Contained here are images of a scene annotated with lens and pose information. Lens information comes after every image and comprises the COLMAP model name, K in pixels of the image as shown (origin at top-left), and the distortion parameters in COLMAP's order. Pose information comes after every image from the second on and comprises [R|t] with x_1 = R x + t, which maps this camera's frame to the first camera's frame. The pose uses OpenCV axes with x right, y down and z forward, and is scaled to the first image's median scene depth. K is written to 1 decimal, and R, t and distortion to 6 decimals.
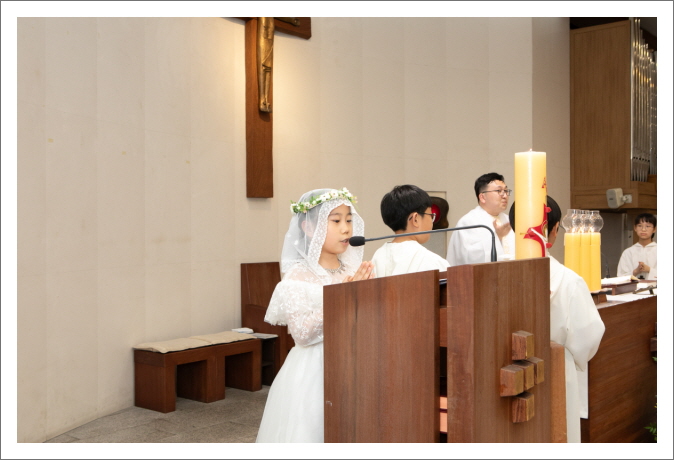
lens RADIAL K [[778.9, 0, 337.0], [0, 778.9, 230.0], [0, 0, 1]] dist [0.005420, 0.019445]
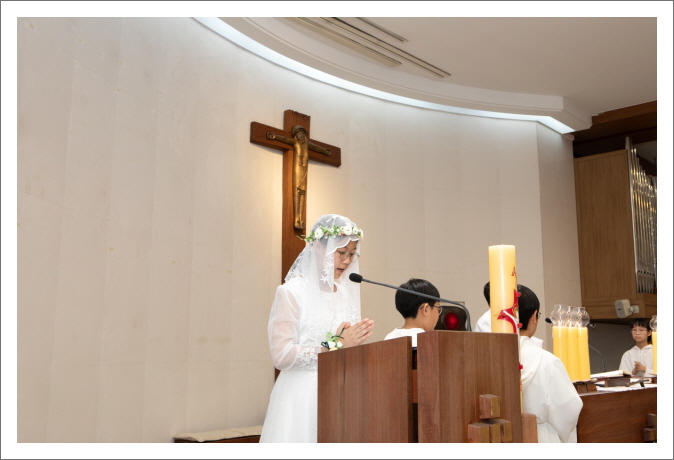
lens RADIAL K [[727.0, 0, 337.0], [0, 727.0, 230.0], [0, 0, 1]] dist [-0.017460, 0.046916]
pose [[0.997958, -0.003916, -0.063760, 0.071537], [-0.006733, 0.986114, -0.165935, 0.060713], [0.063524, 0.166025, 0.984073, -0.097874]]
